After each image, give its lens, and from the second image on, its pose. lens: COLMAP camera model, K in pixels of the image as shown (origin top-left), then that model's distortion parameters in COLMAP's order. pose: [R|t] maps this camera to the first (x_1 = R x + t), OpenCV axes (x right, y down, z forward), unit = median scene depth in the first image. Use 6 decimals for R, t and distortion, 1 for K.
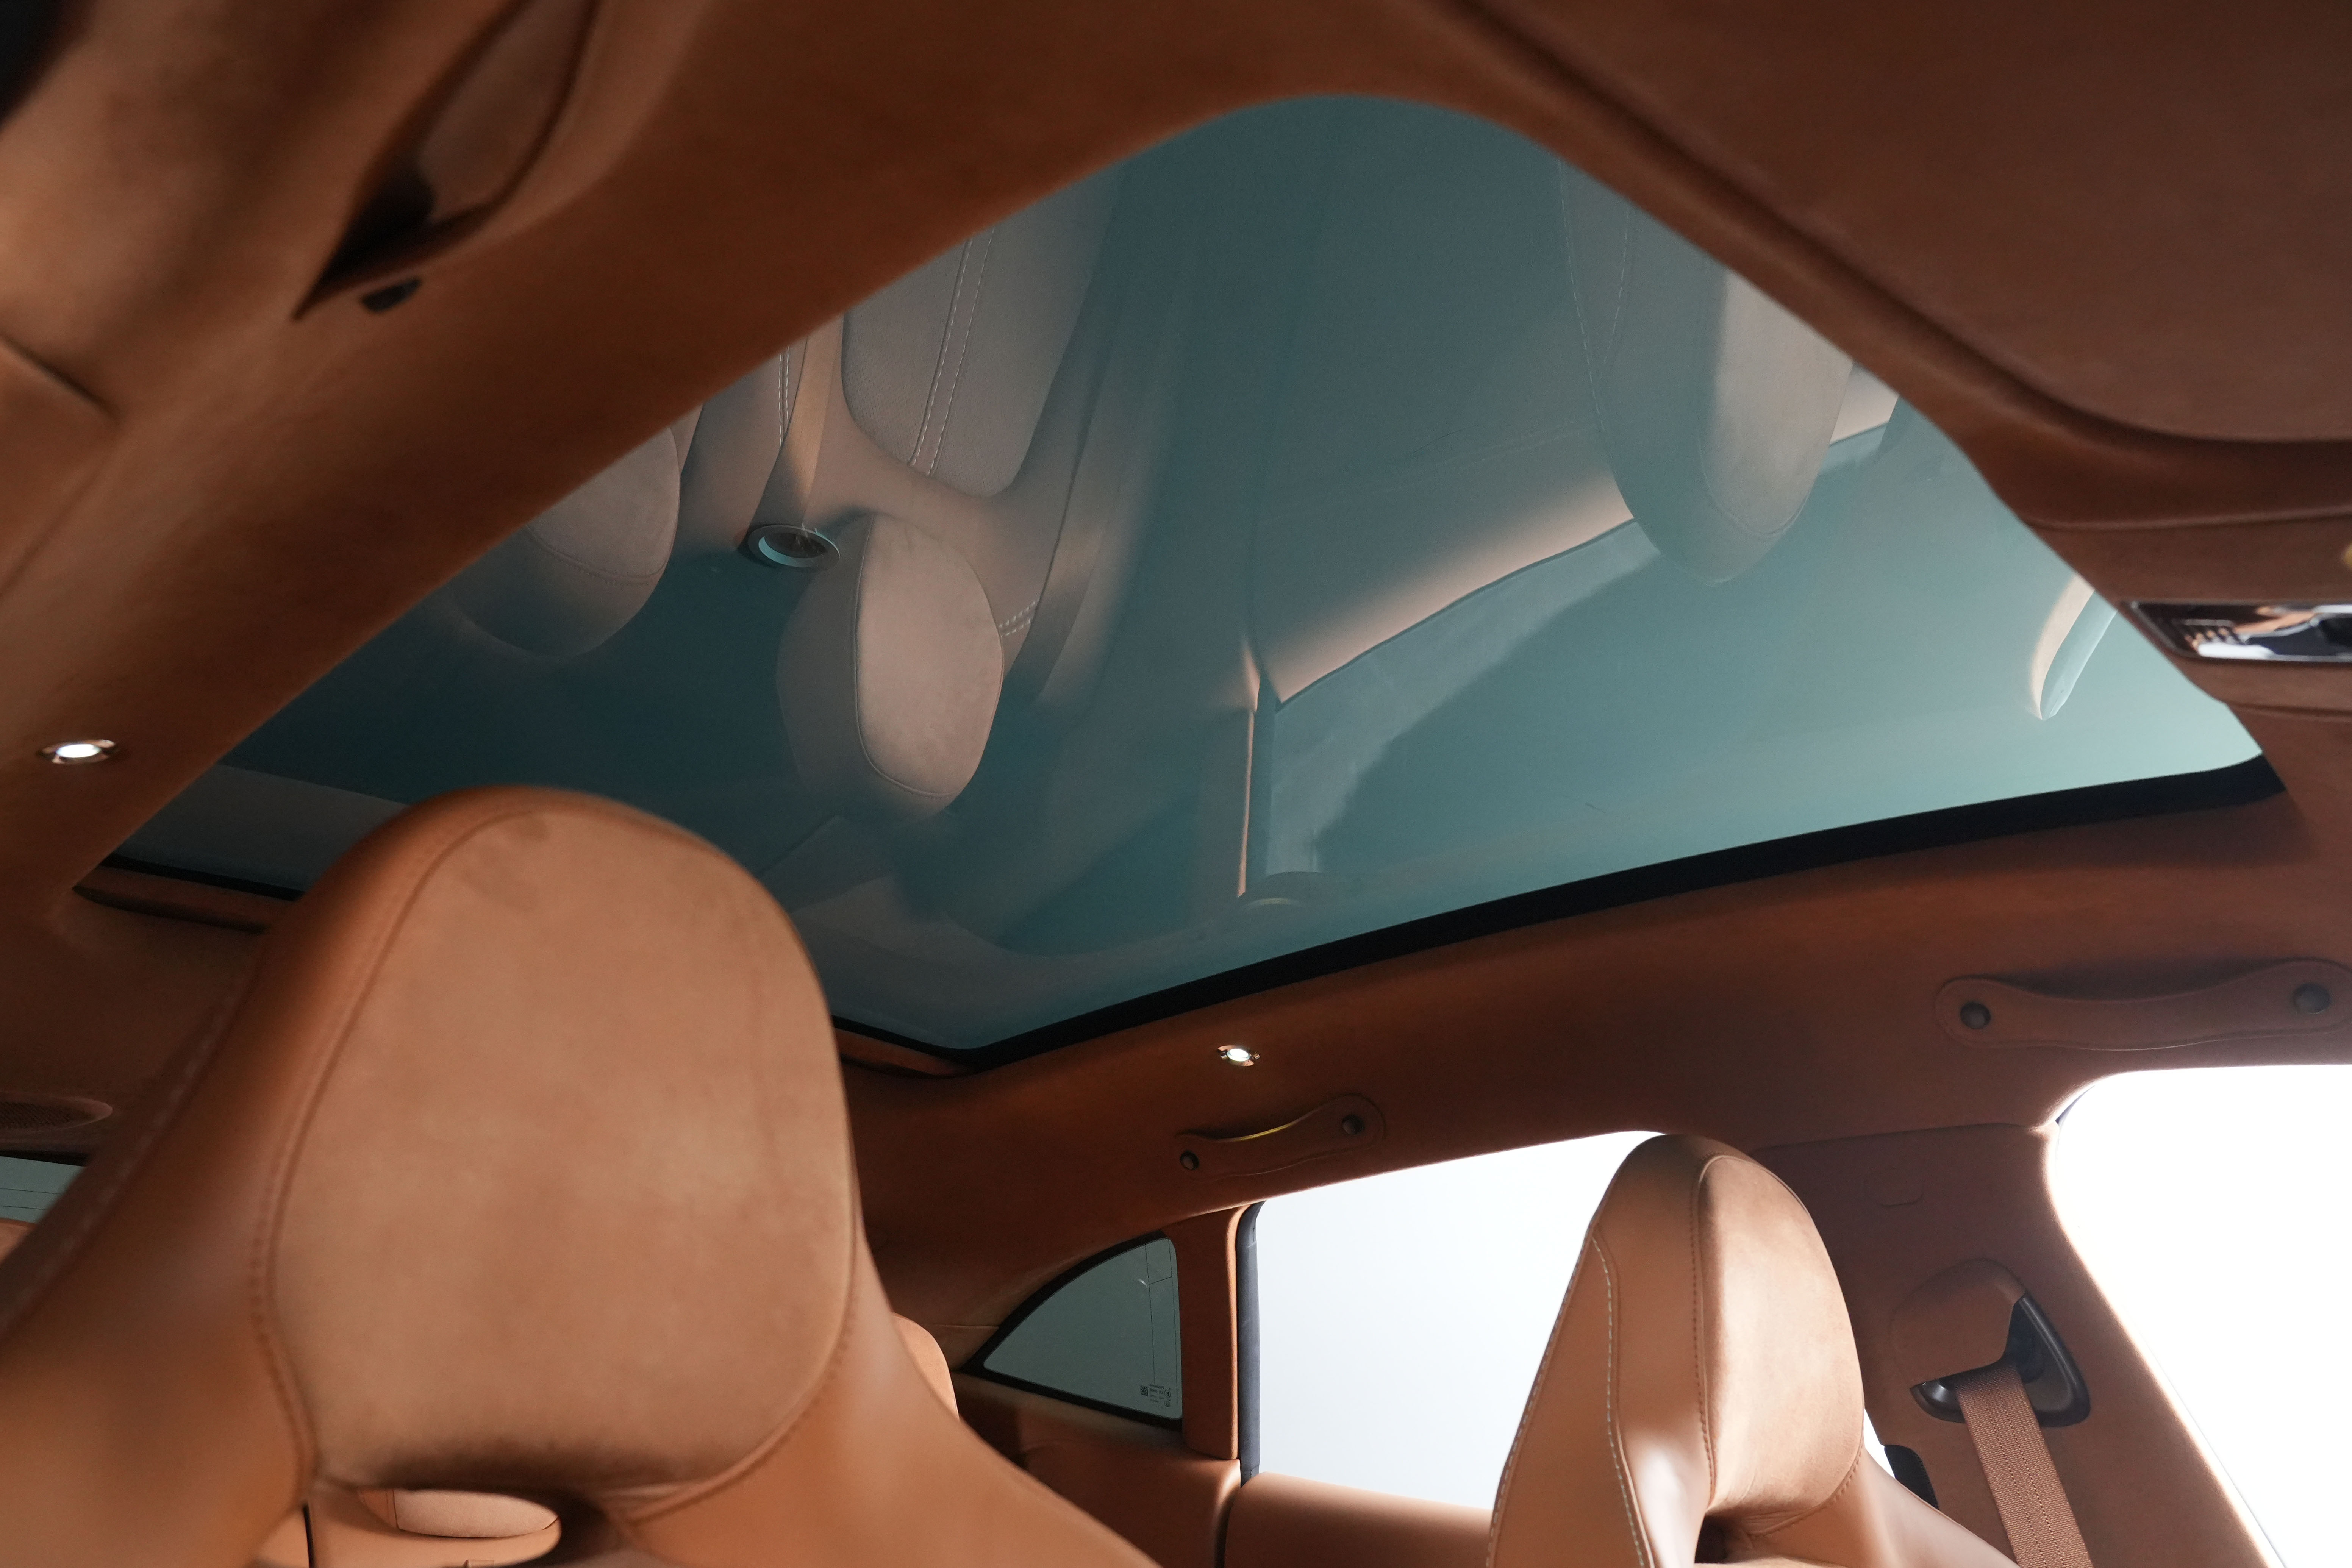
lens RADIAL K [[1758.2, 0, 1176.0], [0, 1758.2, 784.0], [0, 0, 1]] dist [-0.006417, -0.000236]
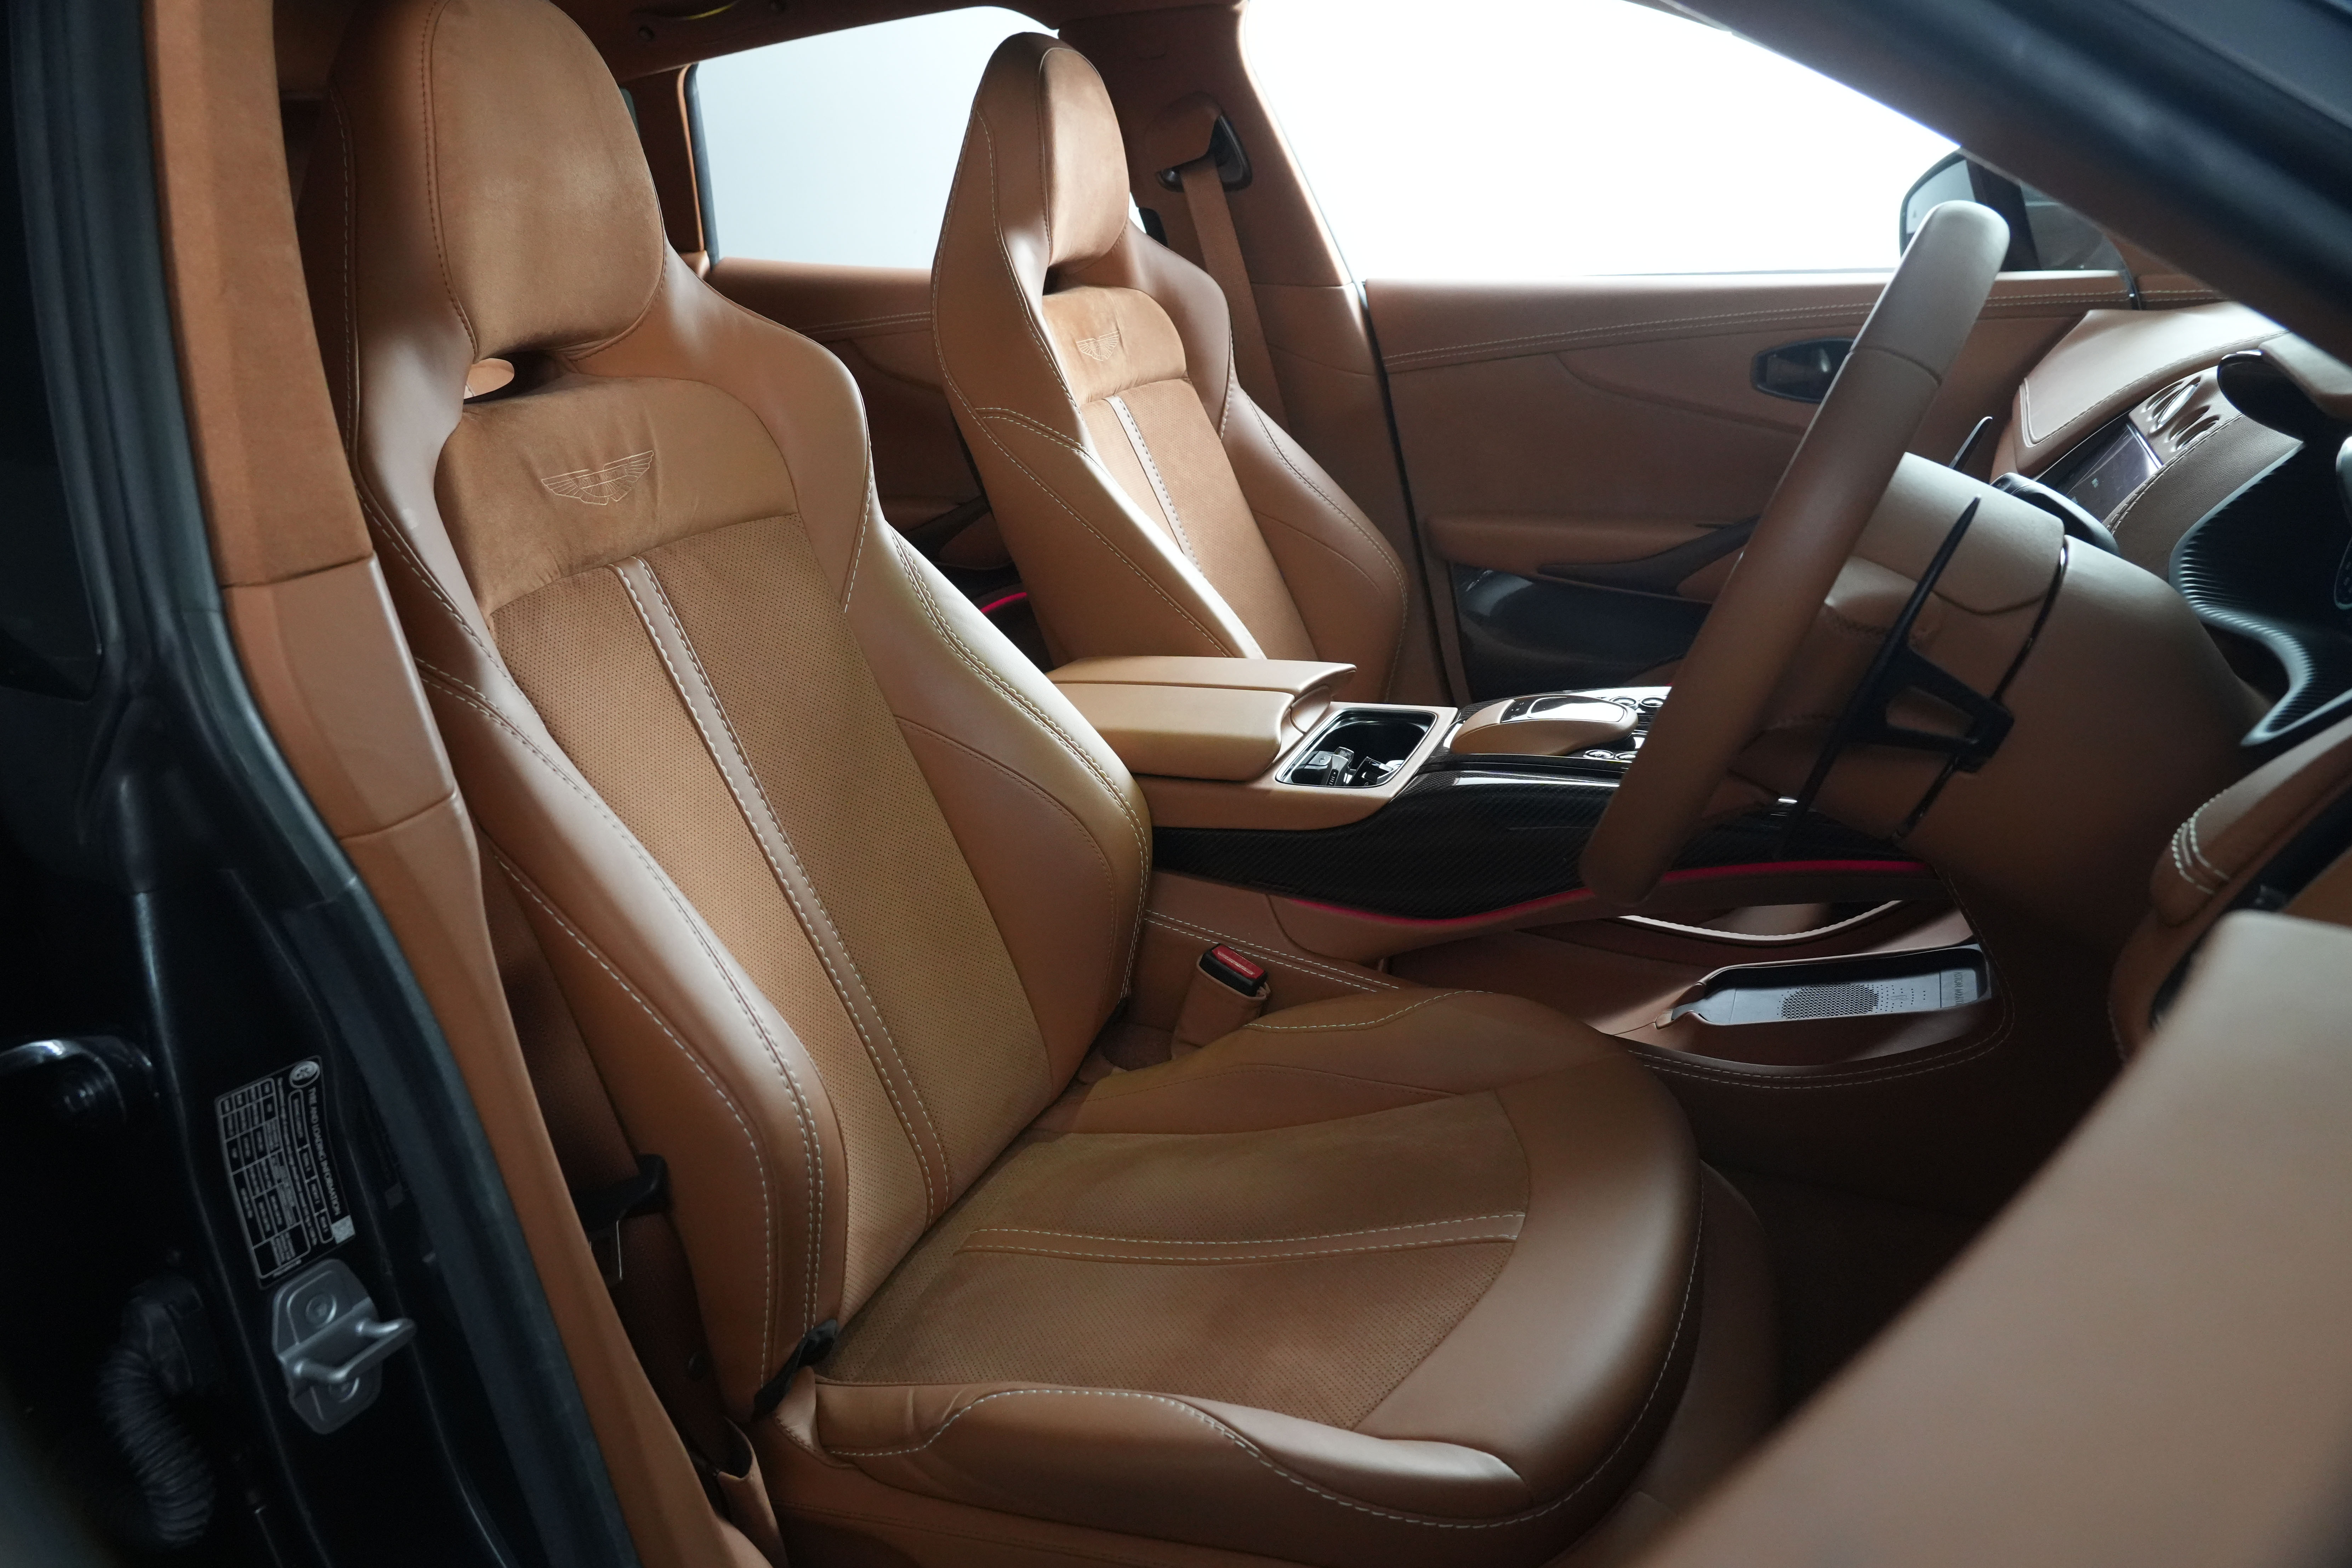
lens RADIAL K [[1630.5, 0, 1167.5], [0, 1630.5, 789.5], [0, 0, 1]] dist [-0.011228, 0.004776]
pose [[0.923735, -0.217264, 0.315451, -0.197541], [-0.047475, 0.752270, 0.657142, -0.249638], [-0.380078, -0.622002, 0.684584, -0.453970]]
